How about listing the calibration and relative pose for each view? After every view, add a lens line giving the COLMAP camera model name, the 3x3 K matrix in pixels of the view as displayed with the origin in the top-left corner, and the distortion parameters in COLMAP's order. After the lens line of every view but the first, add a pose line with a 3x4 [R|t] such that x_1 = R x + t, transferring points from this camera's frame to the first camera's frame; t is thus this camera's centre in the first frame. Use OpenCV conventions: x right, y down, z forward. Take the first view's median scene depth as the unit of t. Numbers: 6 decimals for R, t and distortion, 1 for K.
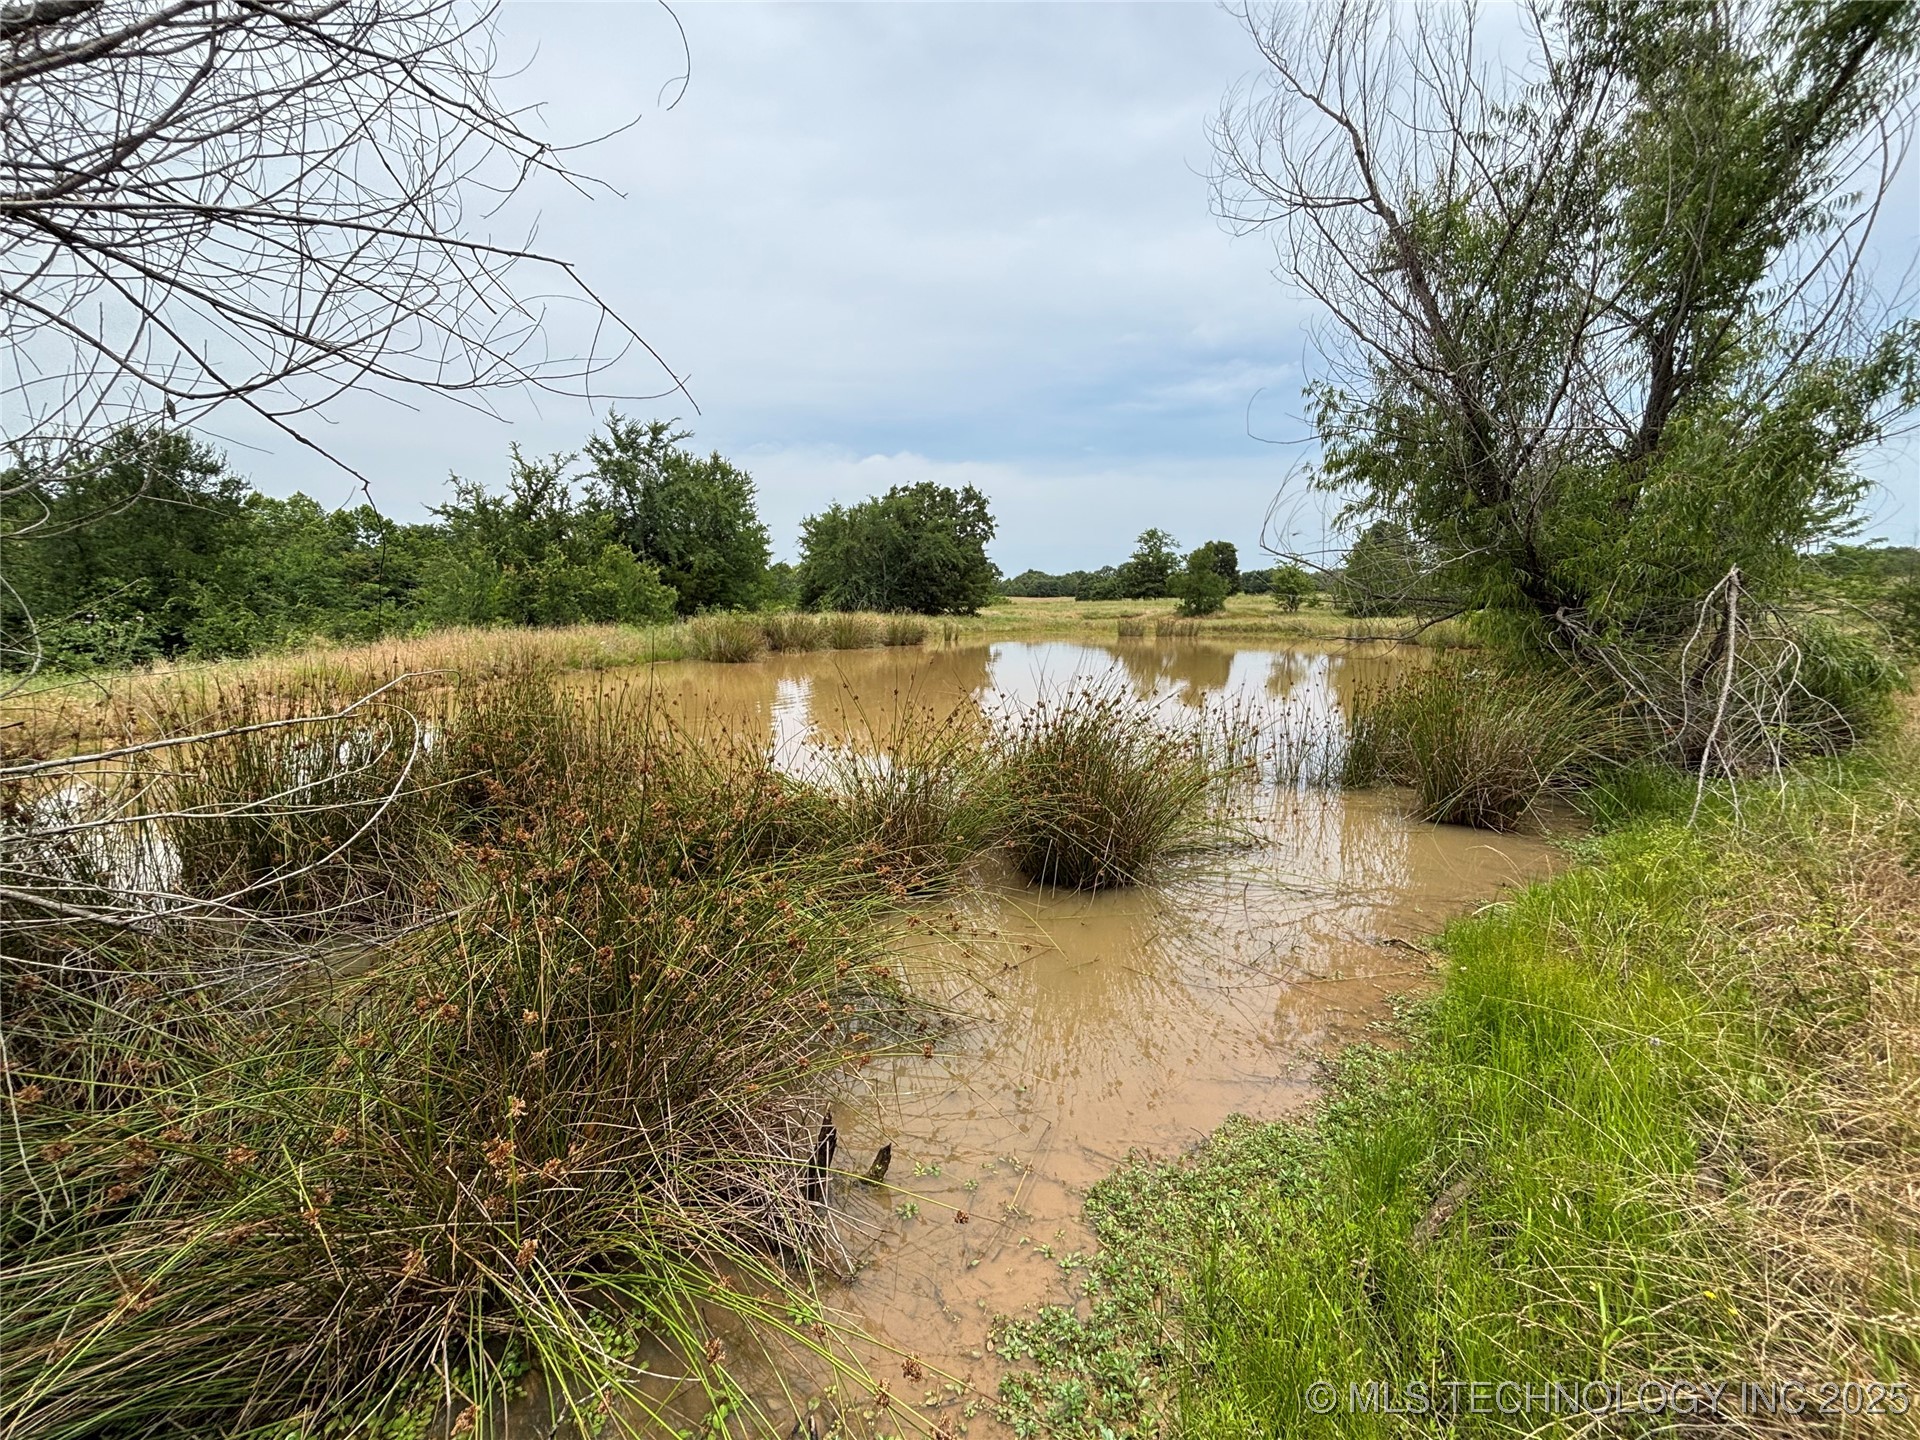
lens RADIAL K [[770.9, 0, 955.0], [0, 770.9, 727.8], [0, 0, 1]] dist [-0.002508, -0.000194]
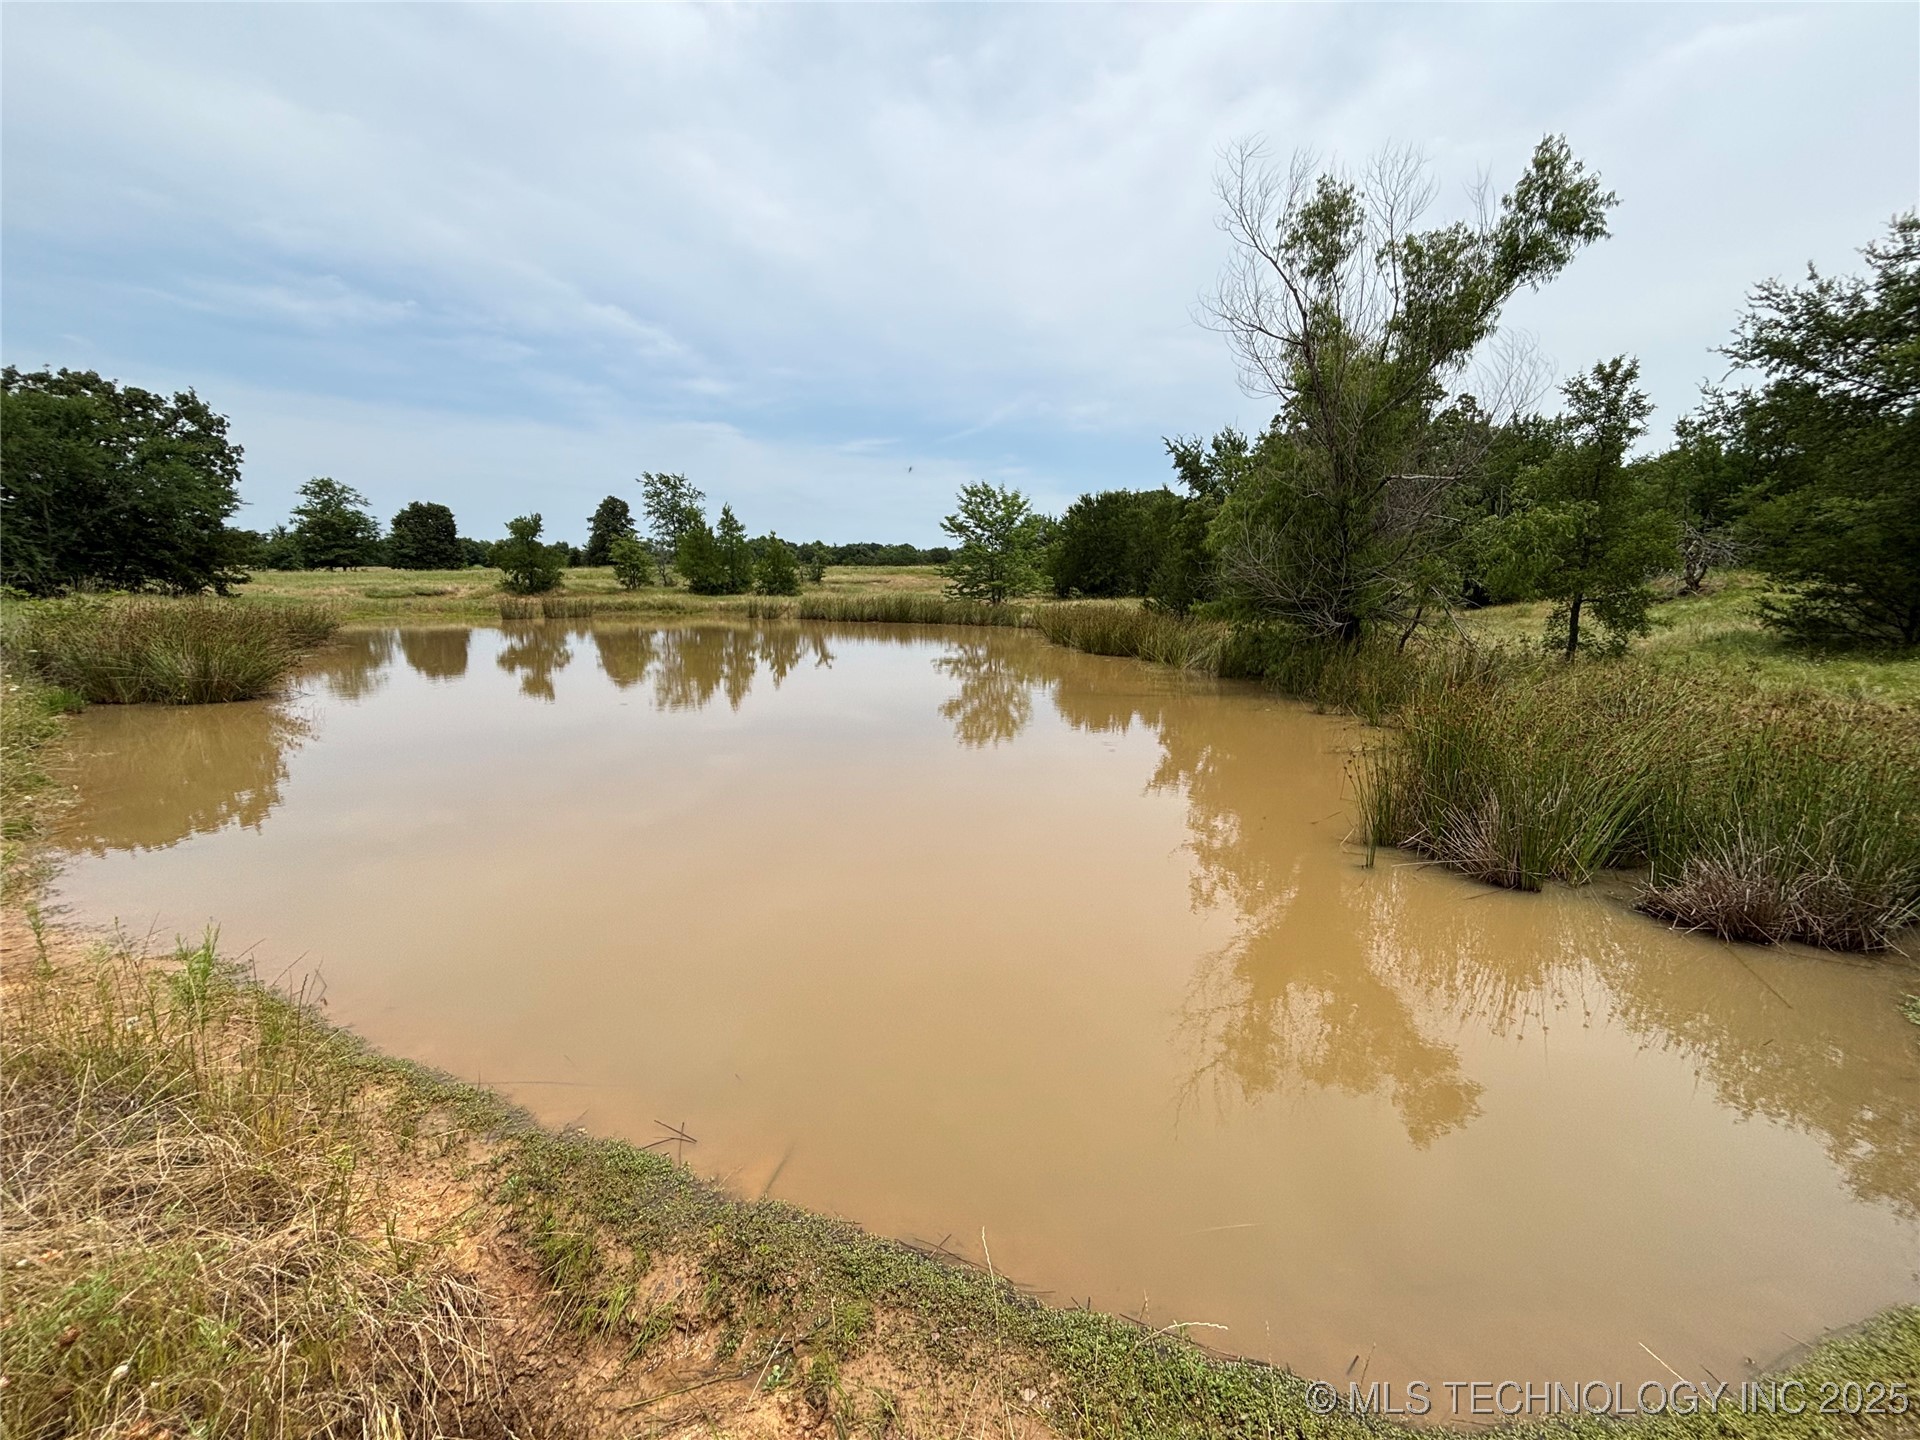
lens RADIAL K [[770.9, 0, 955.3], [0, 770.9, 712.3], [0, 0, 1]] dist [-0.002508, -0.000194]
pose [[0.539102, -0.123360, 0.833157, -0.184397], [0.111692, 0.990950, 0.074452, -0.019008], [-0.834802, 0.052920, 0.548001, 0.100444]]
